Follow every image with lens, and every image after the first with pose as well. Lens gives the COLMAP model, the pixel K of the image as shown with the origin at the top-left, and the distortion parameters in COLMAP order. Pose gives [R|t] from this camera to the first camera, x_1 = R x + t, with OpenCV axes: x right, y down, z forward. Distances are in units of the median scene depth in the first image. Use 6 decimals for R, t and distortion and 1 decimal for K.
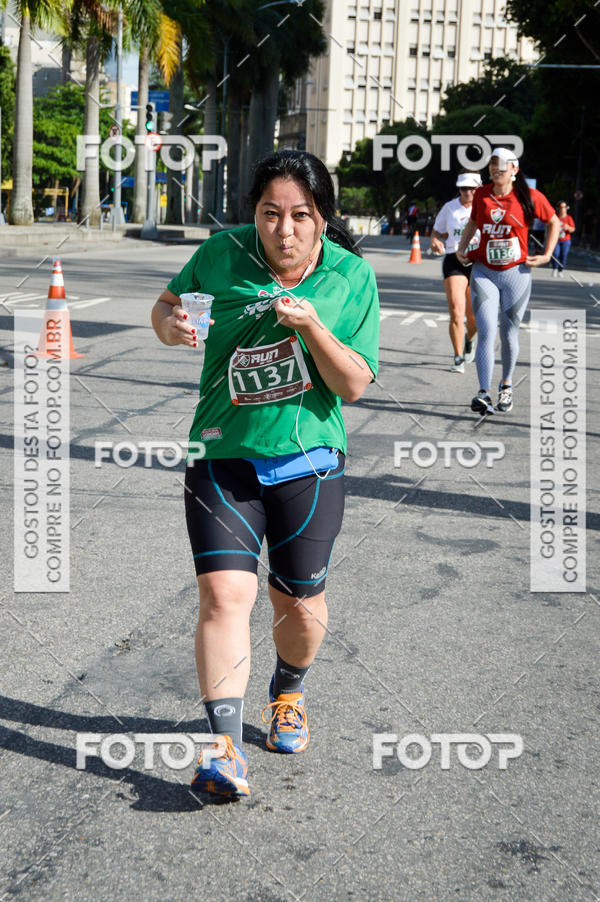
lens RADIAL K [[2971.0, 0, 450.5], [0, 2971.0, 478.6], [0, 0, 1]] dist [0.026172, -0.370044]
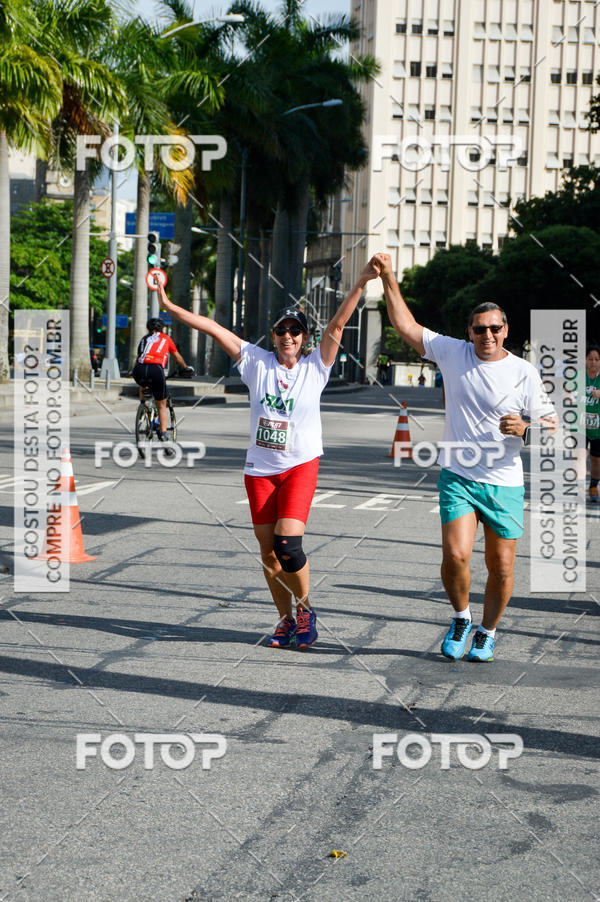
lens RADIAL K [[3158.5, 0, 337.3], [0, 3158.5, 450.2], [0, 0, 1]] dist [-0.088545, 1.529583]
pose [[0.997773, -0.006574, -0.066382, 0.006444], [0.000761, 0.996188, -0.087224, 0.008812], [0.066702, 0.086980, 0.993975, 0.157858]]
